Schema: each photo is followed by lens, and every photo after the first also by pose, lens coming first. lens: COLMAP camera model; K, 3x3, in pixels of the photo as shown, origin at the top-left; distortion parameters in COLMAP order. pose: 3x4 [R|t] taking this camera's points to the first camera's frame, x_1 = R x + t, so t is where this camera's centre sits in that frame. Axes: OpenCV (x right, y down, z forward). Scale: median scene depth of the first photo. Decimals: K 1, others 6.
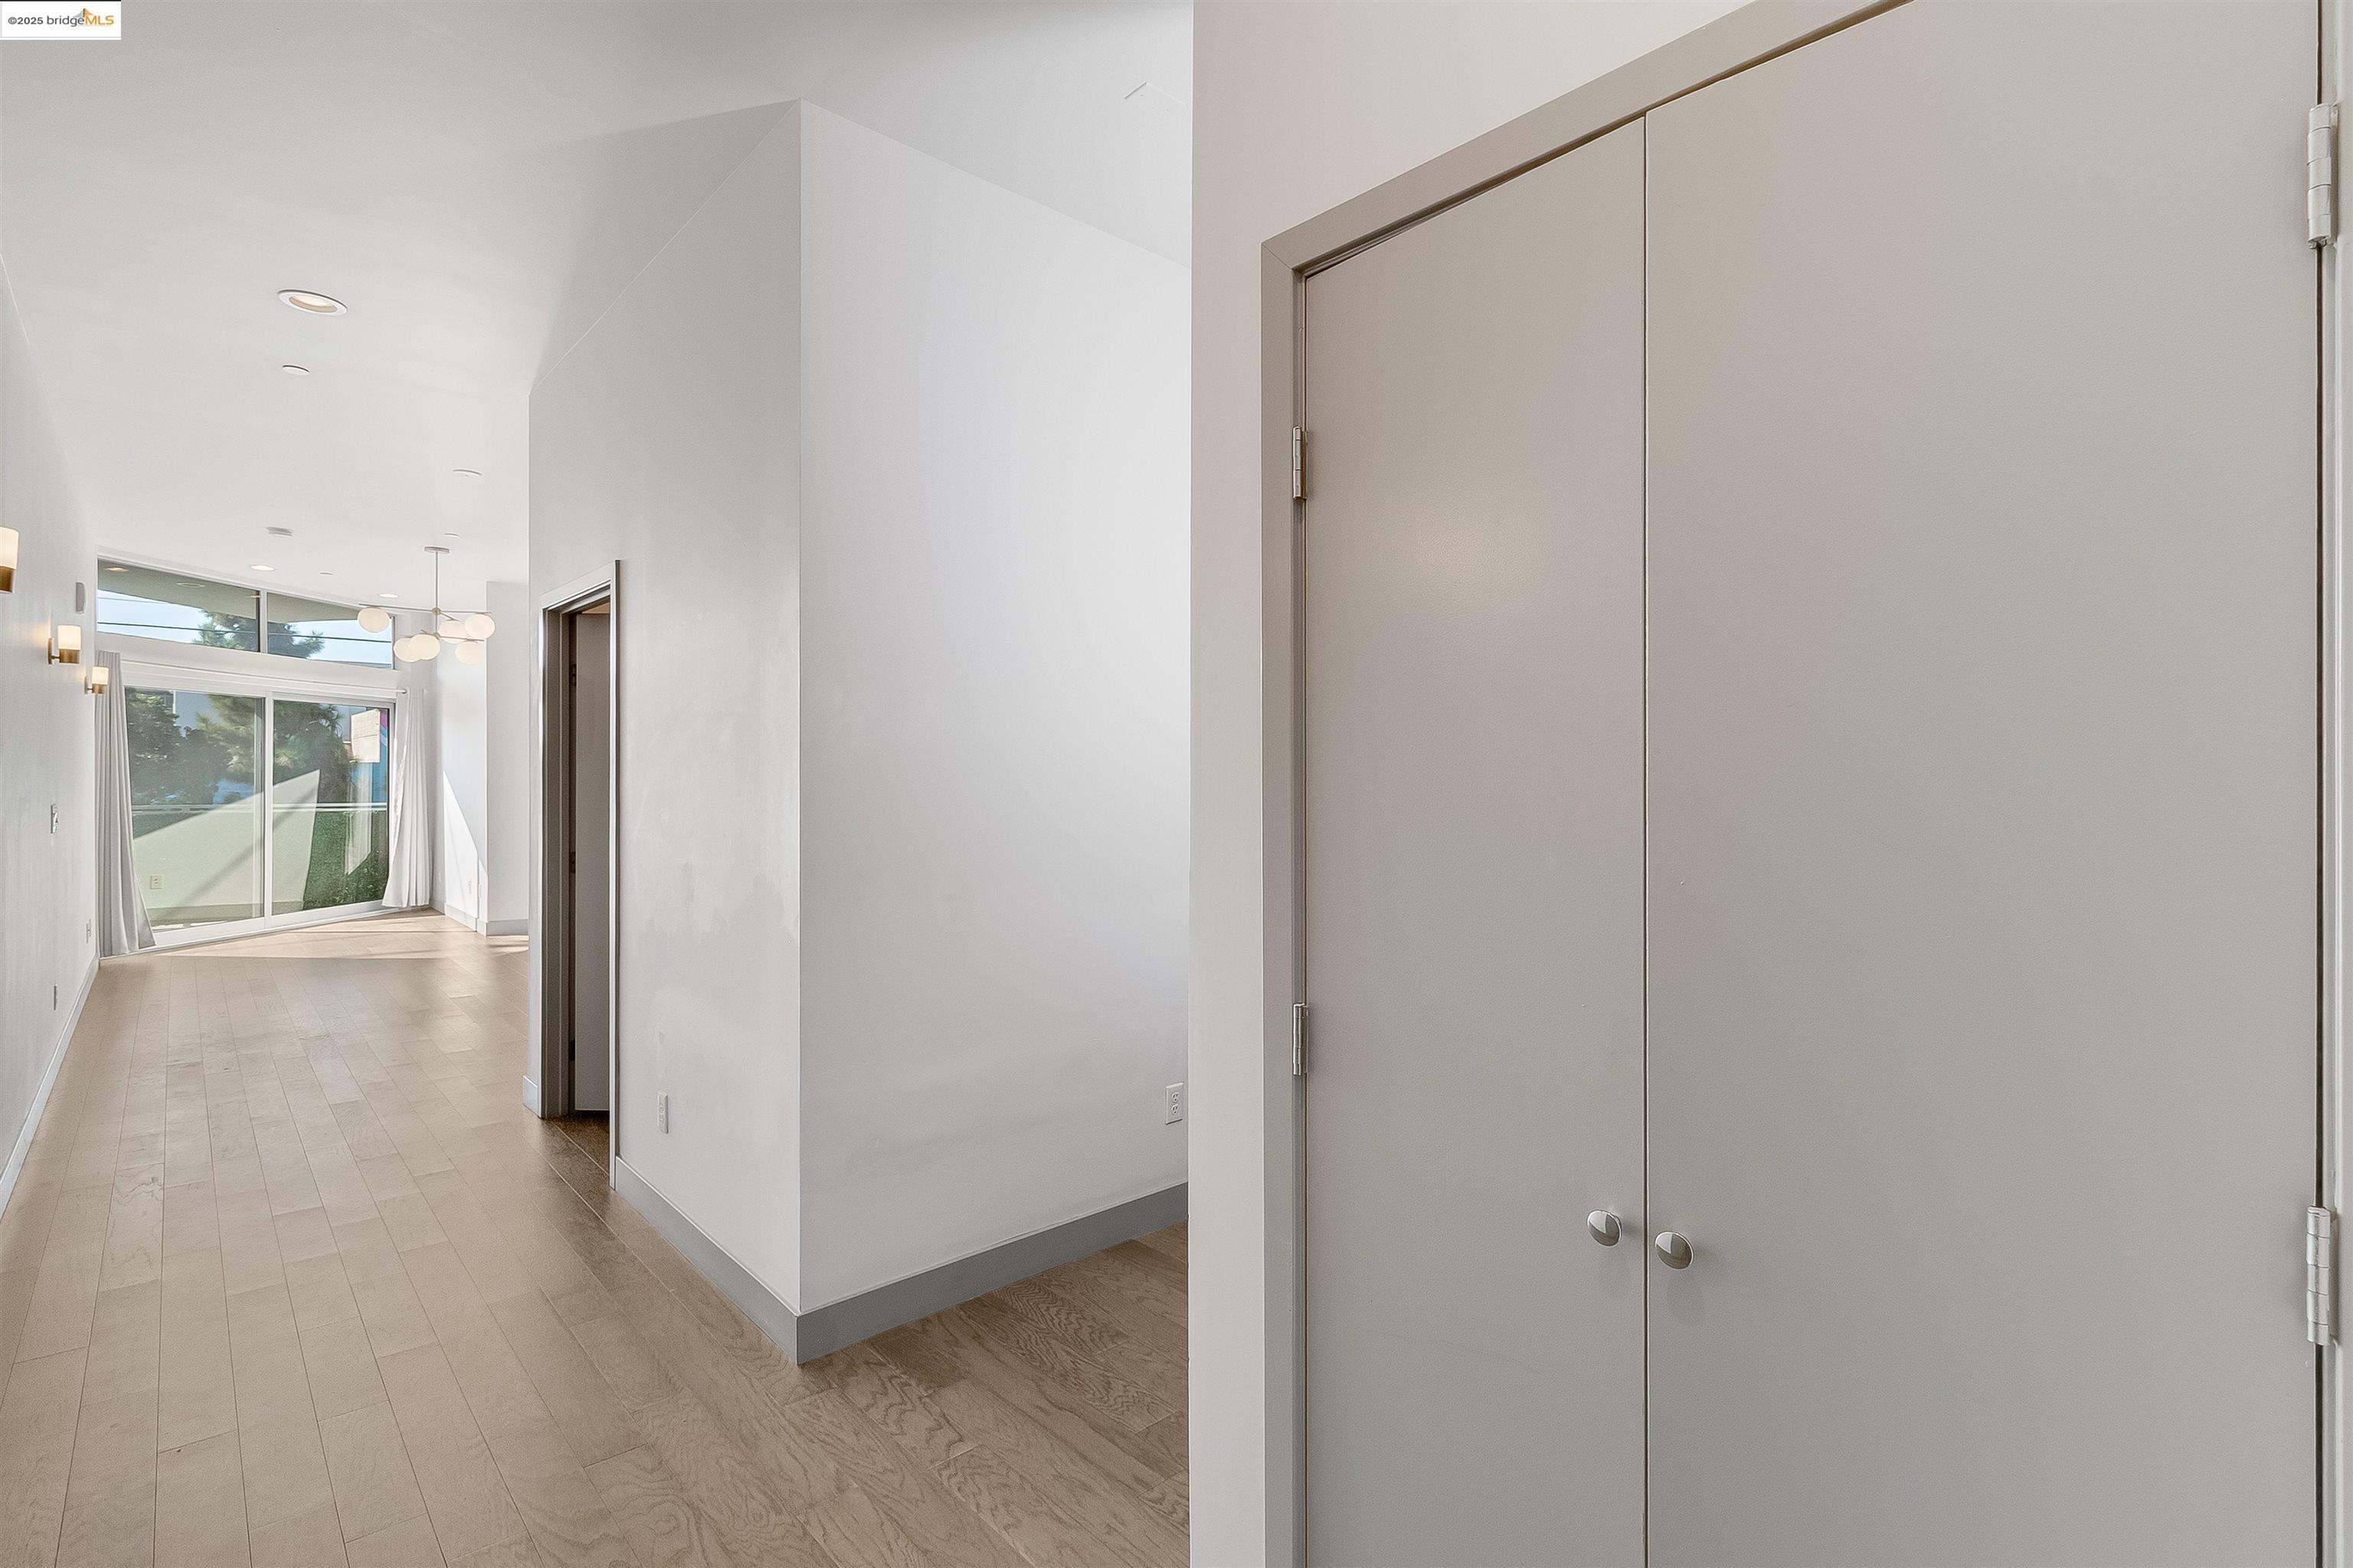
lens RADIAL K [[1087.2, 0, 1172.9], [0, 1087.2, 770.5], [0, 0, 1]] dist [-0.002073, -0.000739]
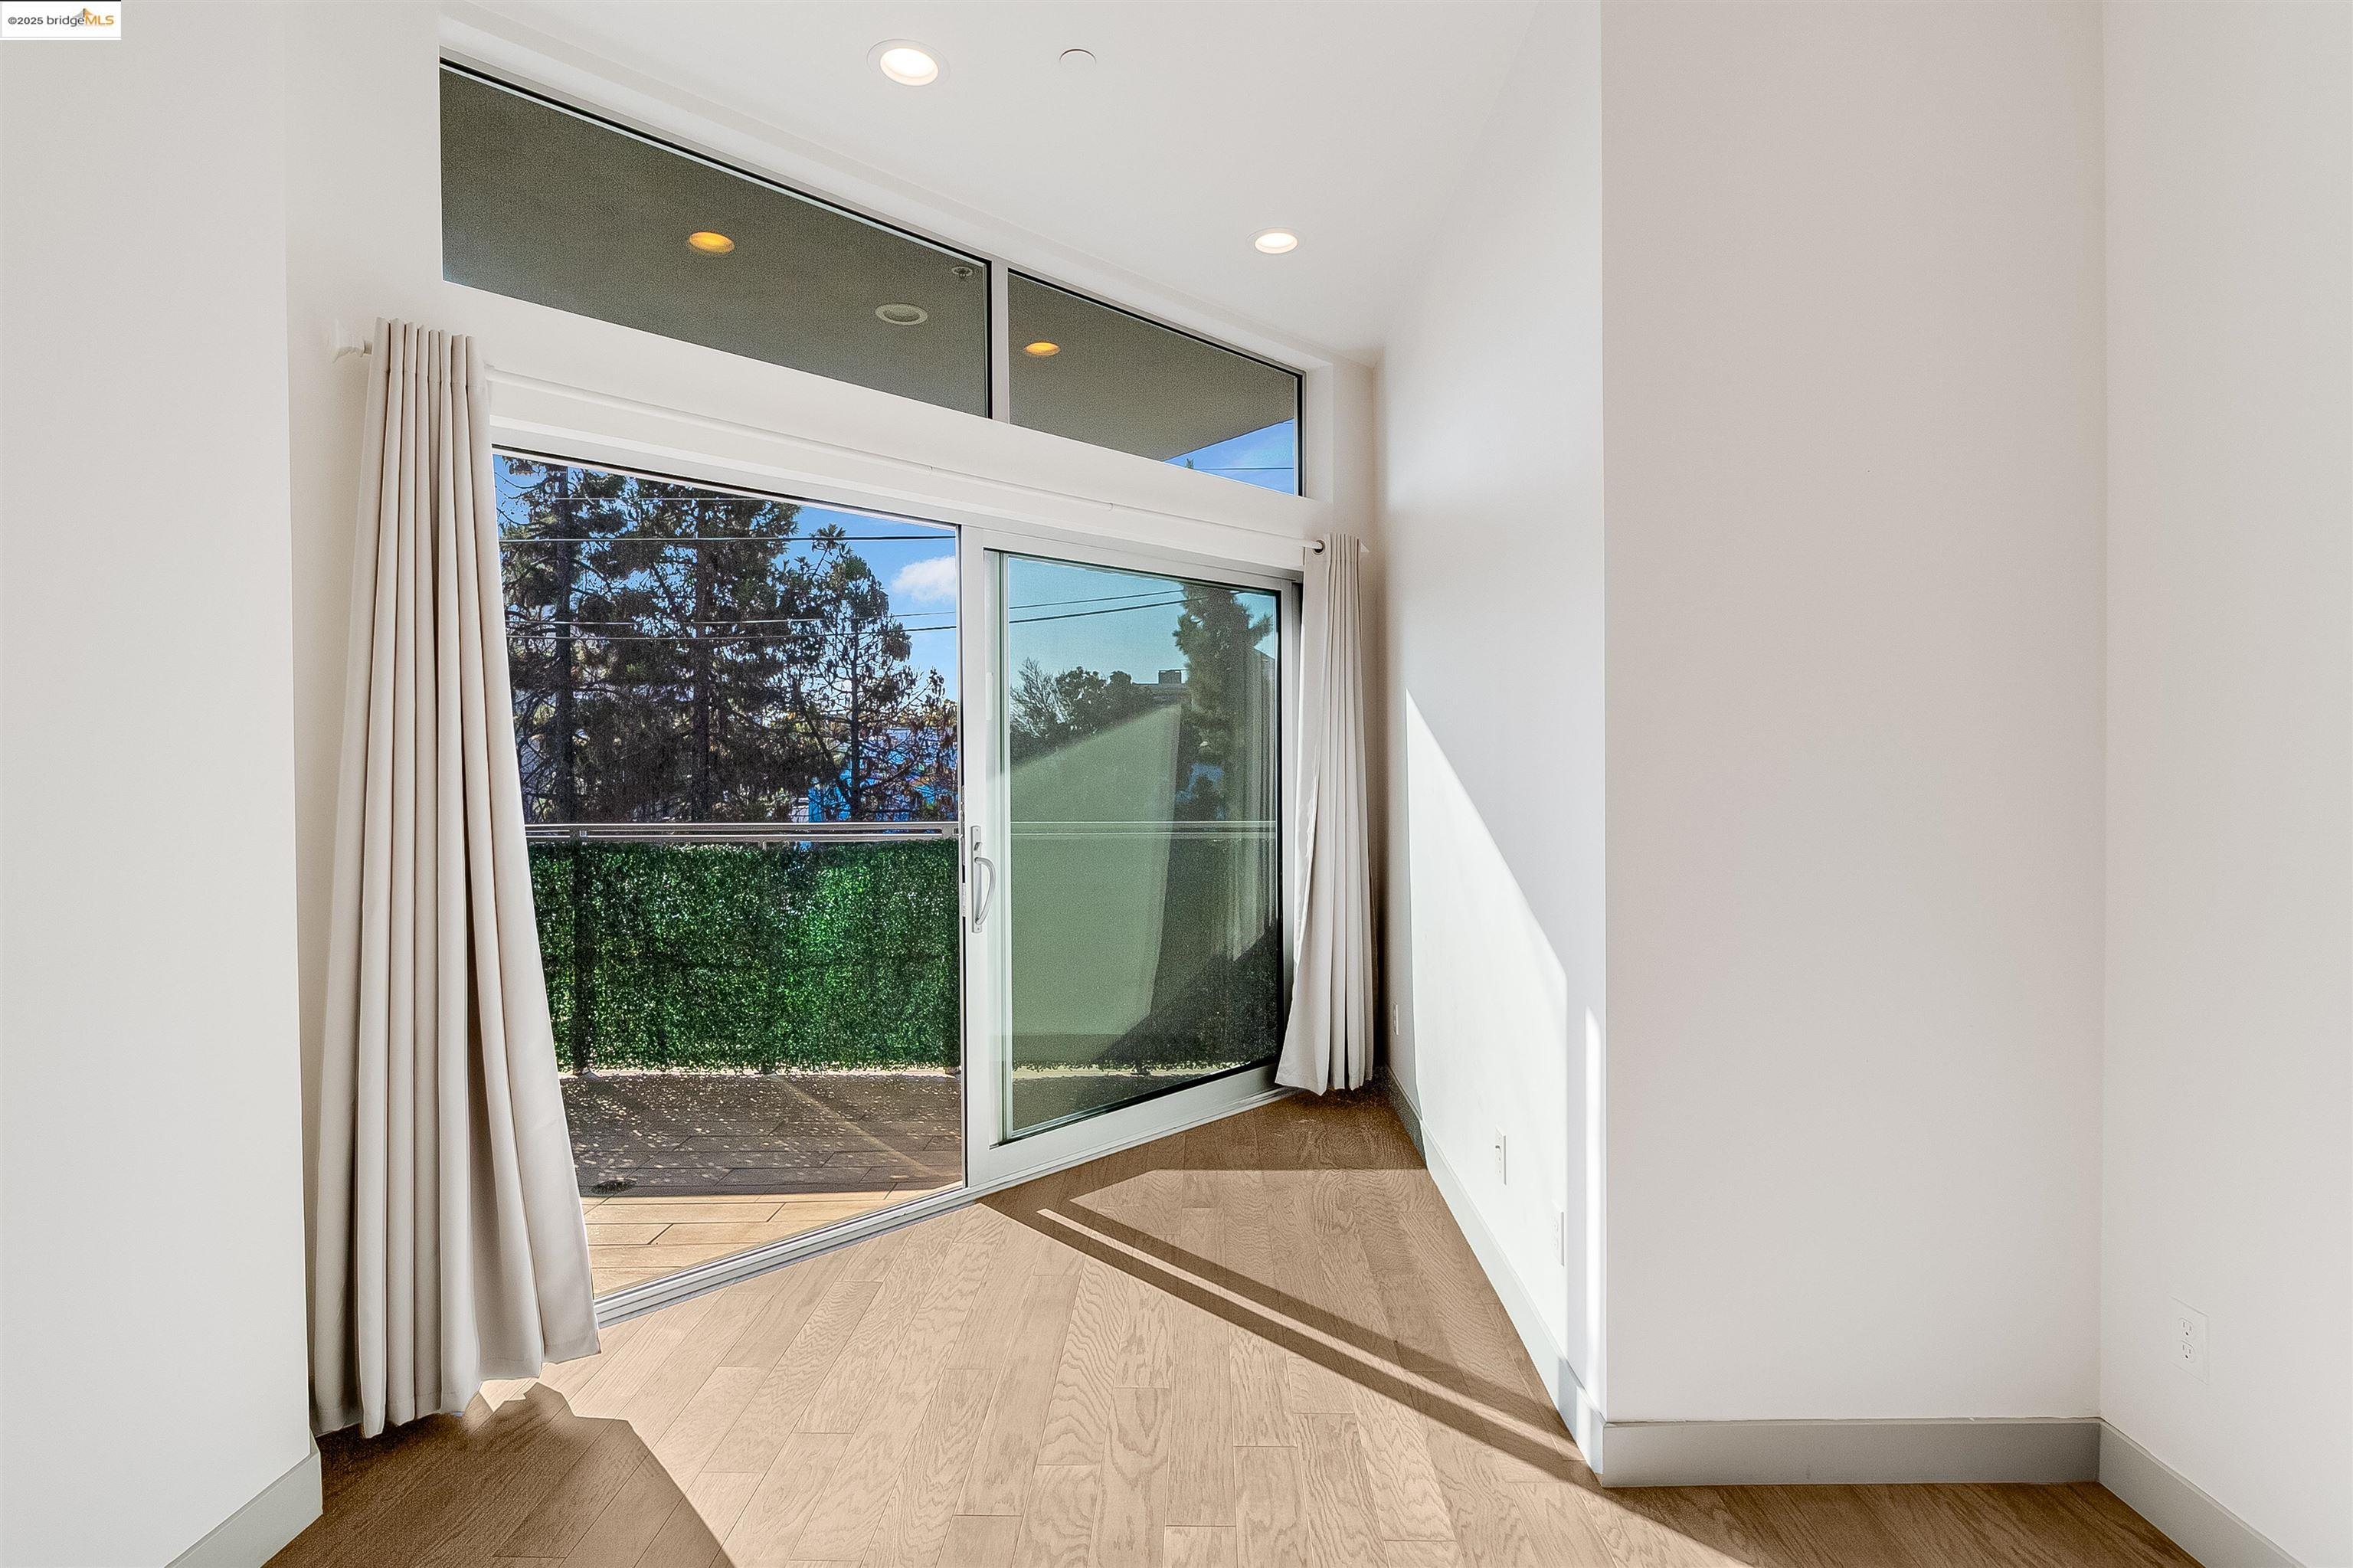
lens RADIAL K [[1096.0, 0, 1193.6], [0, 1096.0, 759.0], [0, 0, 1]] dist [-0.004100, -0.001009]
pose [[0.729938, -0.003209, -0.683506, -0.643458], [0.007994, 0.999961, 0.003843, 0.003744], [0.683466, -0.008269, 0.729935, 0.928508]]
